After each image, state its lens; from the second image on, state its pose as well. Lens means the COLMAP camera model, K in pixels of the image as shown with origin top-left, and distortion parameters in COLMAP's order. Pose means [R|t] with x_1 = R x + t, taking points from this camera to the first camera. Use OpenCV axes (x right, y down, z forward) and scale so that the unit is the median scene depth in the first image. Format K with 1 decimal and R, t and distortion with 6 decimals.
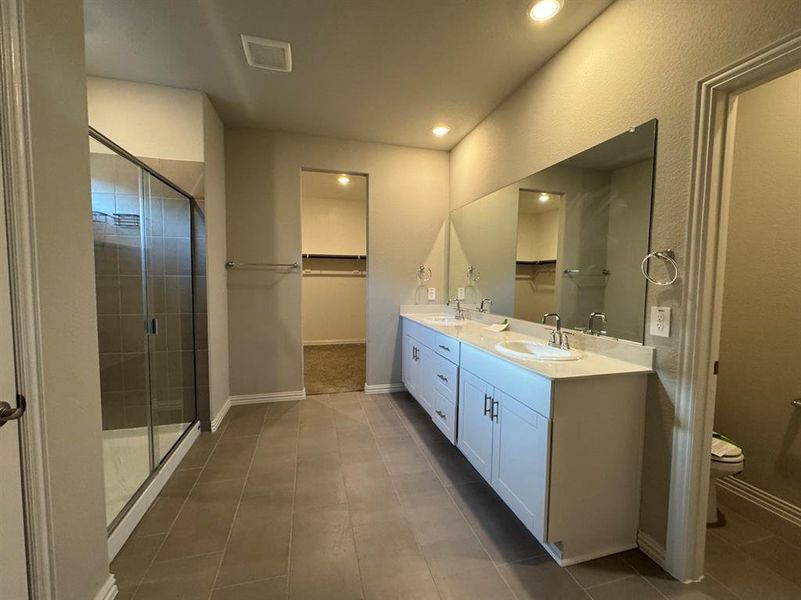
lens RADIAL K [[320.1, 0, 400.8], [0, 320.1, 298.4], [0, 0, 1]] dist [-0.003075, -0.000035]
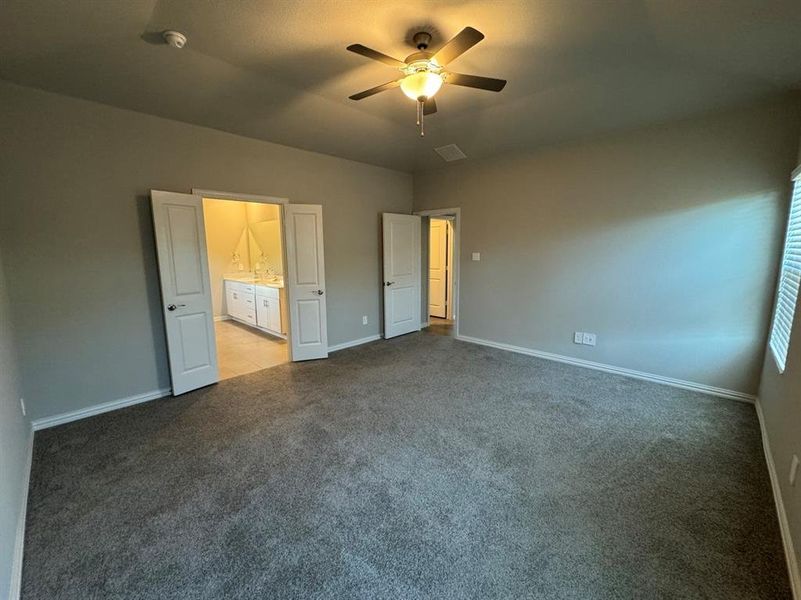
lens RADIAL K [[320.1, 0, 400.8], [0, 320.1, 298.4], [0, 0, 1]] dist [-0.003075, -0.000035]
pose [[0.848855, -0.093930, 0.520213, -0.117312], [0.047022, 0.993603, 0.102678, 0.023858], [-0.526530, -0.062697, 0.847841, -1.272604]]
